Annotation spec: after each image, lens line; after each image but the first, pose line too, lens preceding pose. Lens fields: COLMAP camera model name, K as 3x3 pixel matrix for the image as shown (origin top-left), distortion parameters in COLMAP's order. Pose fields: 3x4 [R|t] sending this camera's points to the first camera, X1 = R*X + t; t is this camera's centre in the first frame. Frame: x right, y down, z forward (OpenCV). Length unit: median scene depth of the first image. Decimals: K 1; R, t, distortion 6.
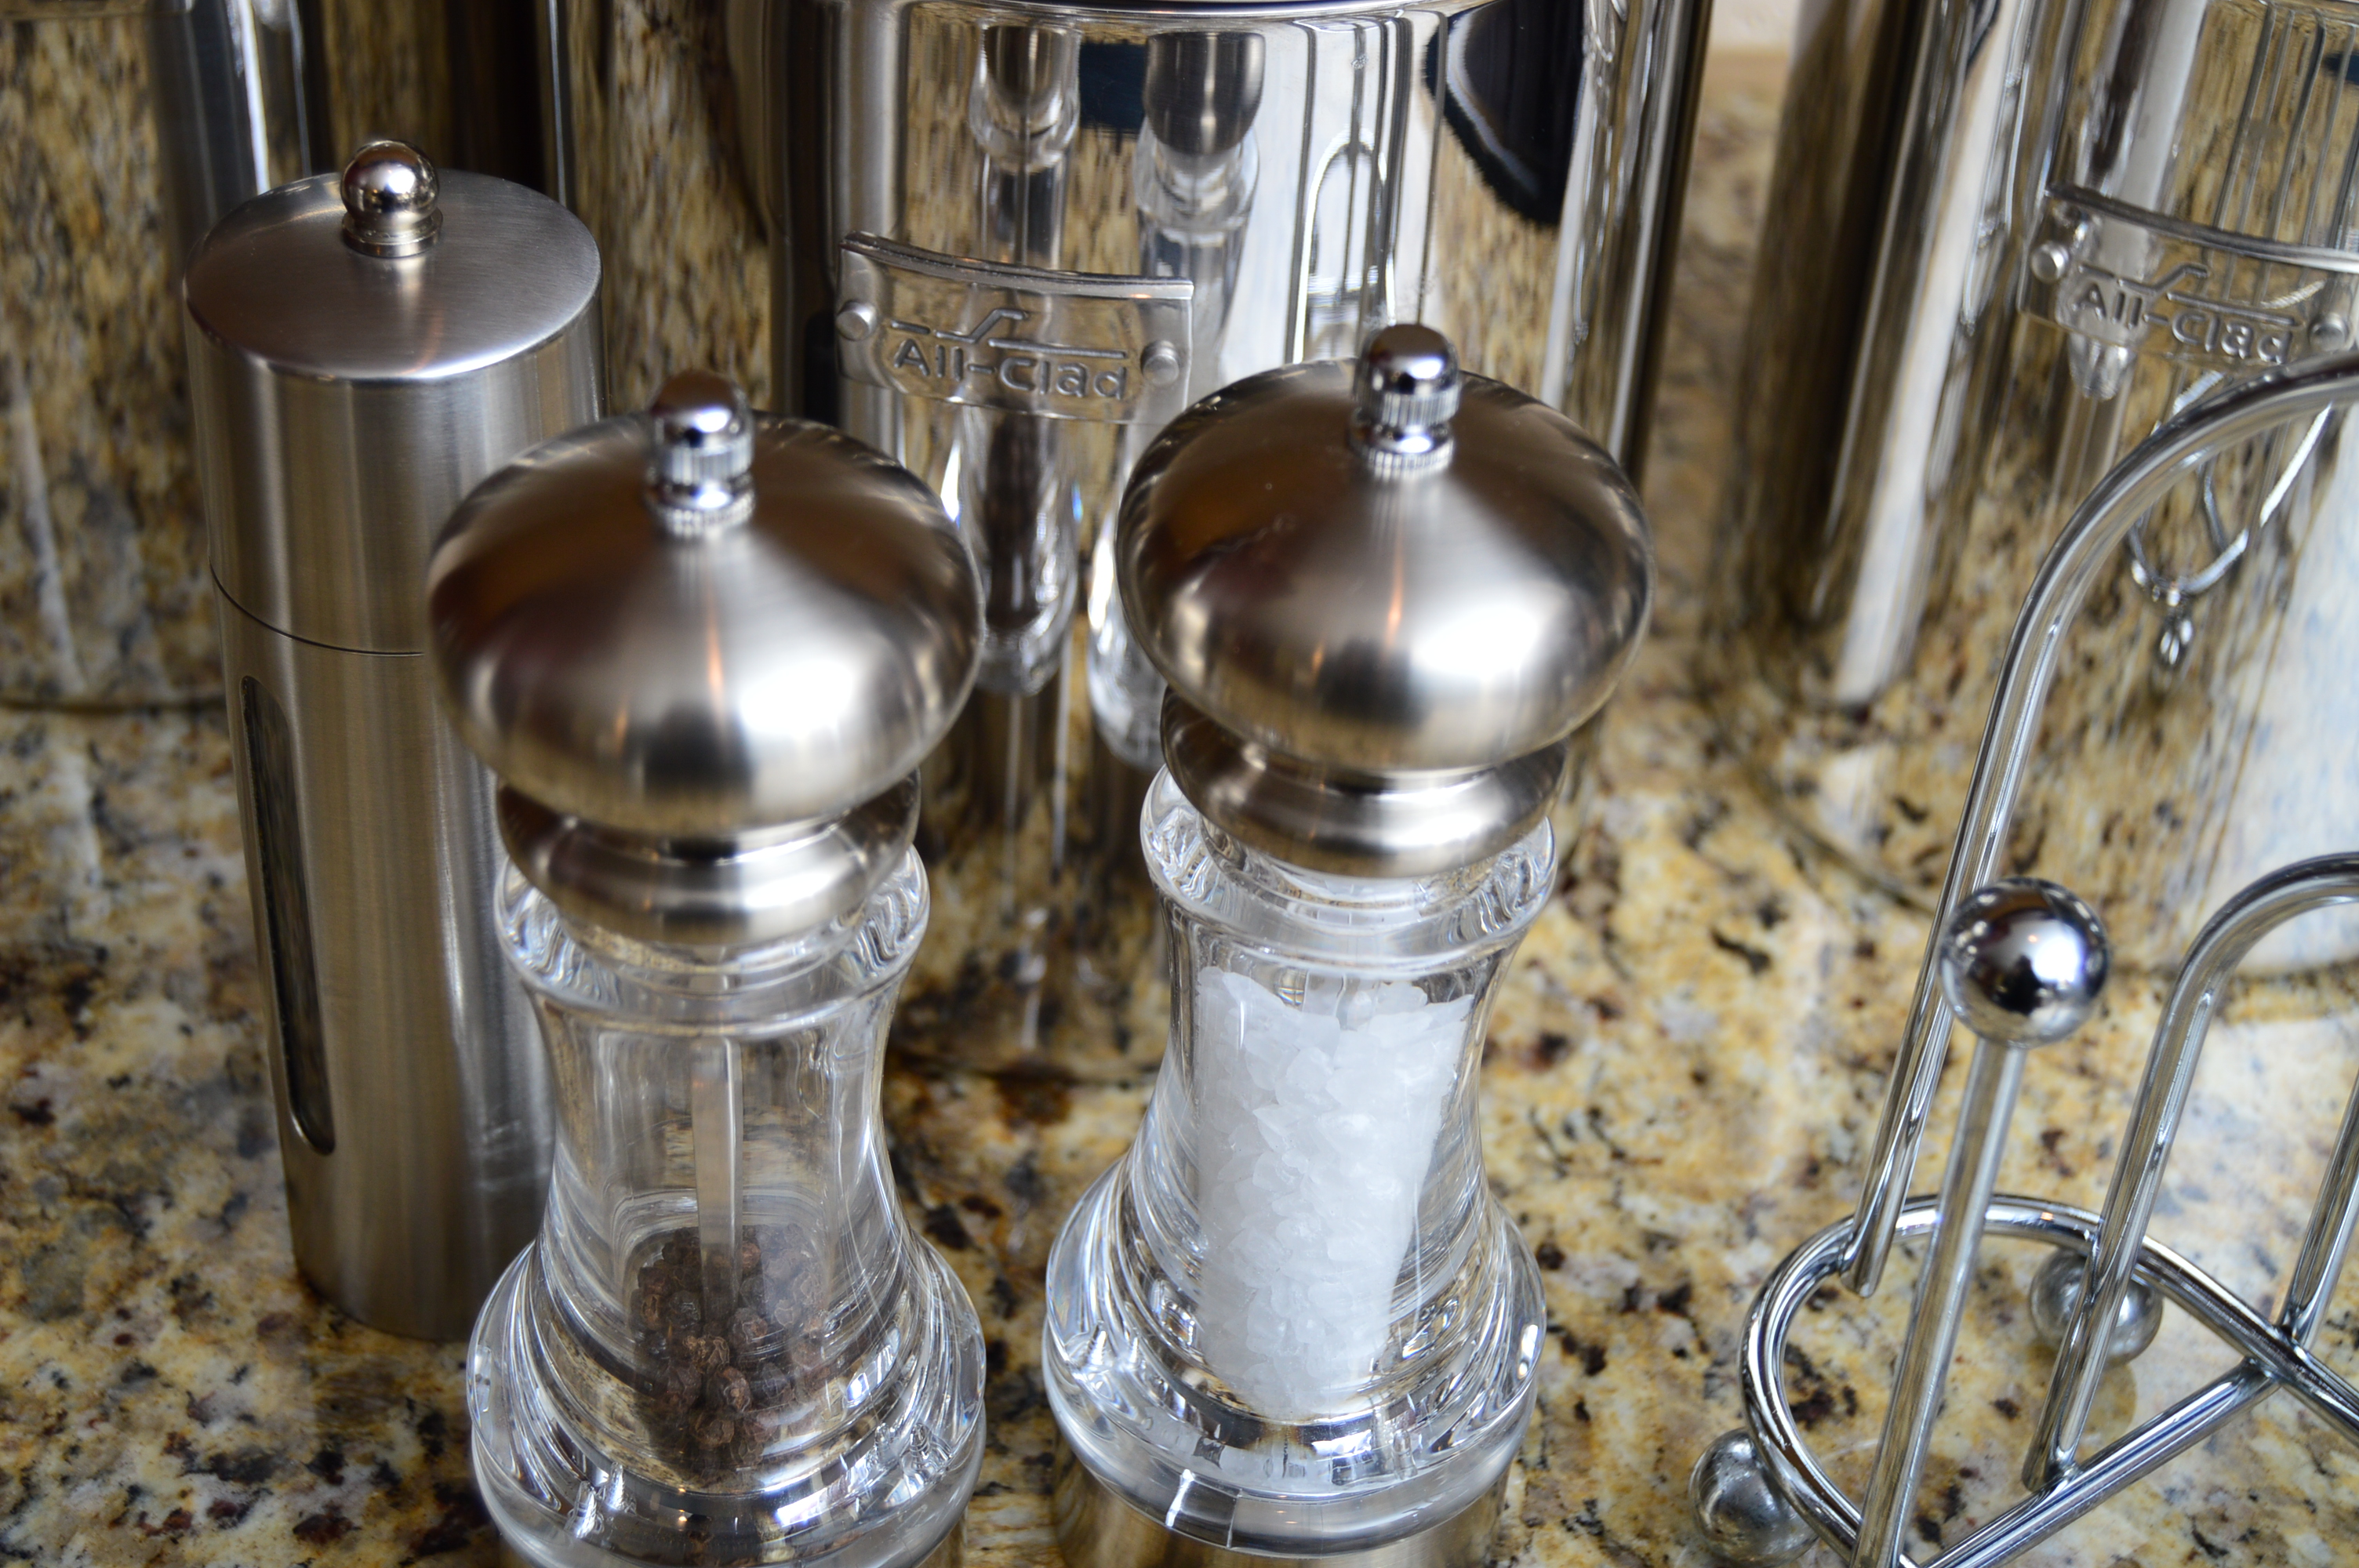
lens RADIAL K [[4028.1, 0, 1166.5], [0, 4028.1, 796.8], [0, 0, 1]] dist [0.046561, 0.000000]
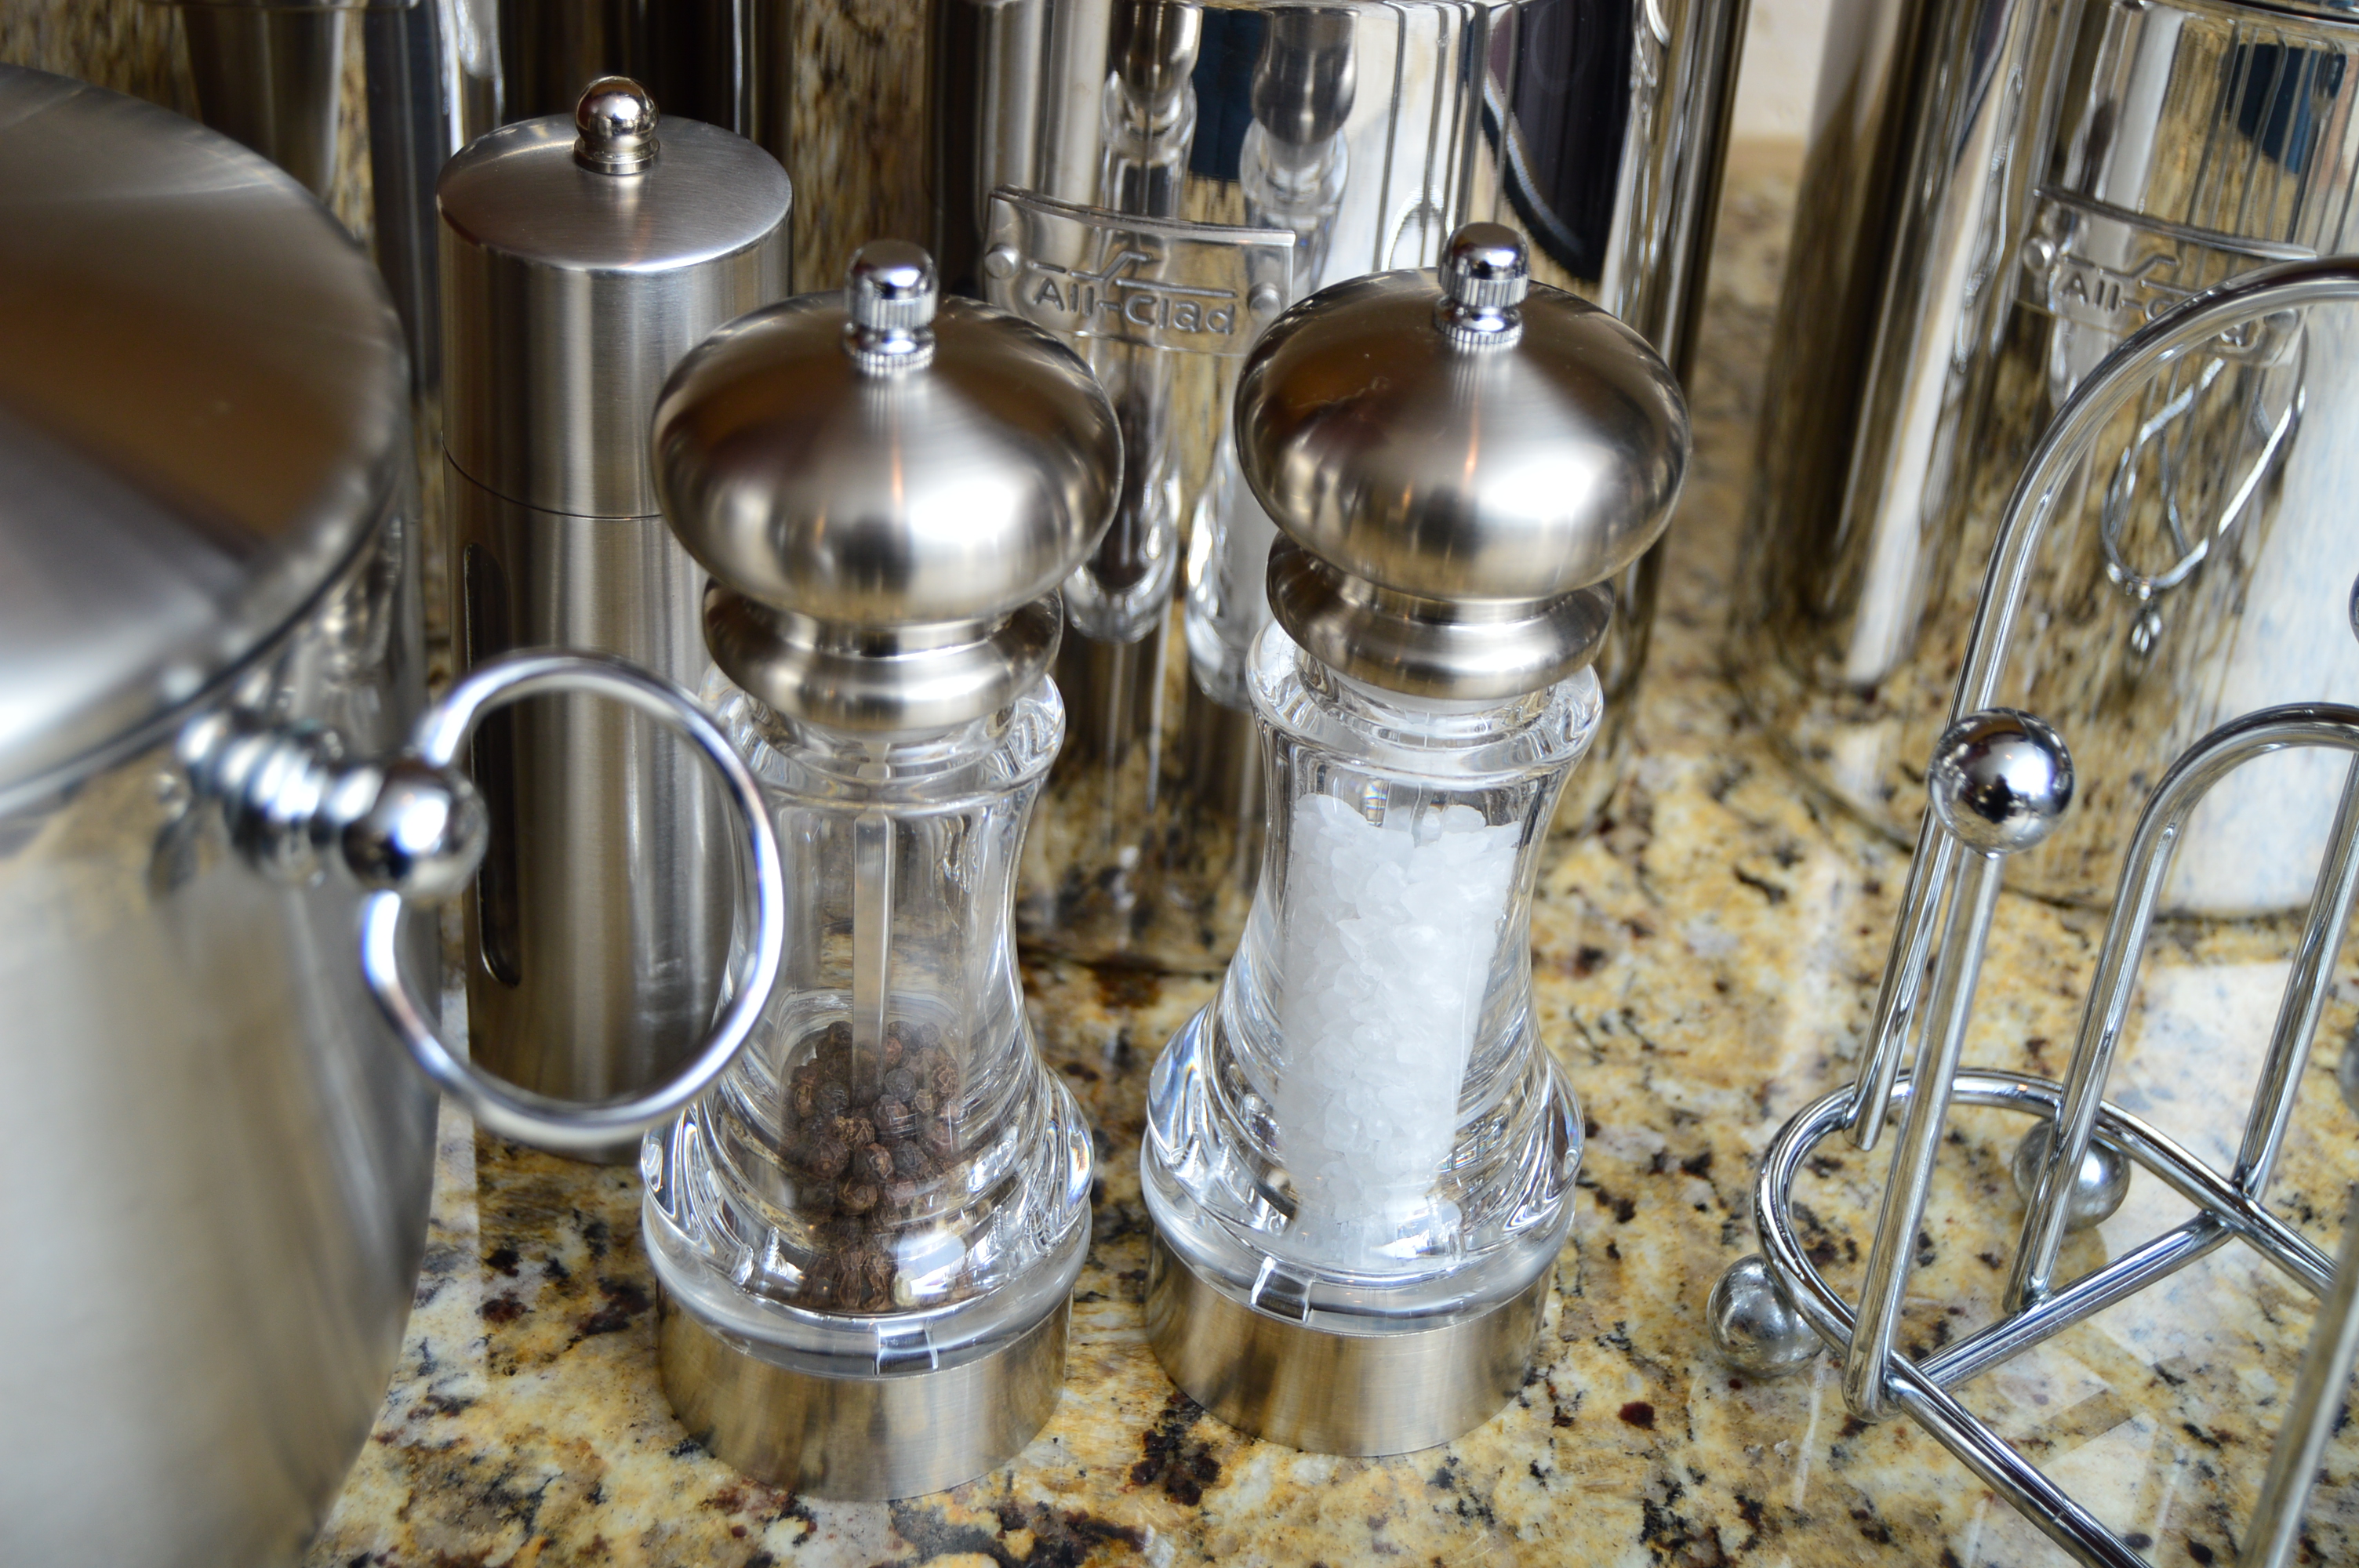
lens RADIAL K [[4028.1, 0, 1175.8], [0, 4028.1, 787.5], [0, 0, 1]] dist [0.046561, 0.000000]
pose [[0.999707, 0.024059, -0.002814, -0.018725], [-0.024203, 0.996865, -0.075331, 0.108295], [0.000992, 0.075377, 0.997155, -0.129752]]
